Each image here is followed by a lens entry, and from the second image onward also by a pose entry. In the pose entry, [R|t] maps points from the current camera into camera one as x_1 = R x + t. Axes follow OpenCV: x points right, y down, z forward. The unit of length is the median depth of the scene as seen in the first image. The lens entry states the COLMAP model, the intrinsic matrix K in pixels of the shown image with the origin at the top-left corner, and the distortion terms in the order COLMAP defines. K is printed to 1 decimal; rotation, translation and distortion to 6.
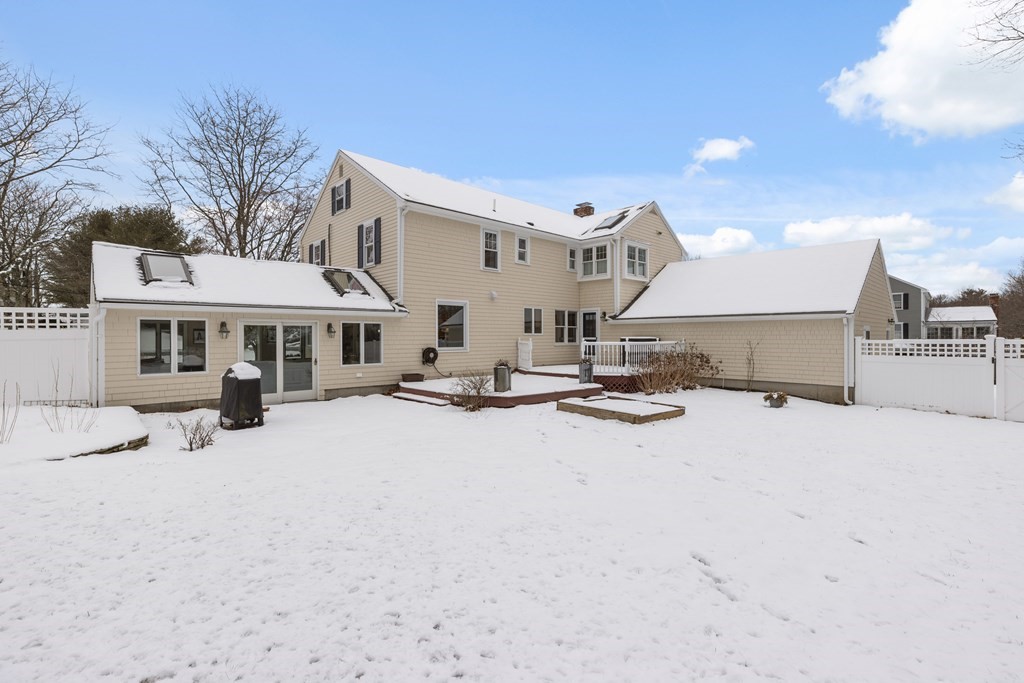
lens RADIAL K [[462.2, 0, 510.4], [0, 462.2, 338.6], [0, 0, 1]] dist [-0.009235, 0.003685]
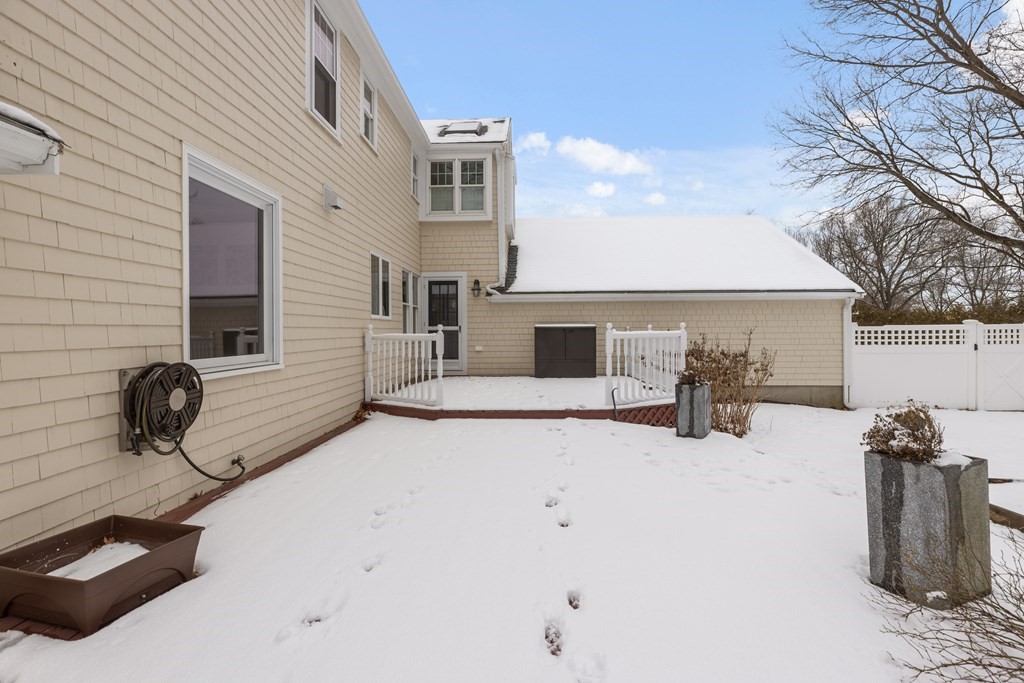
lens RADIAL K [[462.2, 0, 505.4], [0, 462.2, 327.0], [0, 0, 1]] dist [-0.009235, 0.003685]
pose [[0.707306, 0.002178, 0.706904, -0.197120], [0.009050, 0.999885, -0.012136, 0.006433], [-0.706849, 0.014981, 0.707206, 0.698352]]
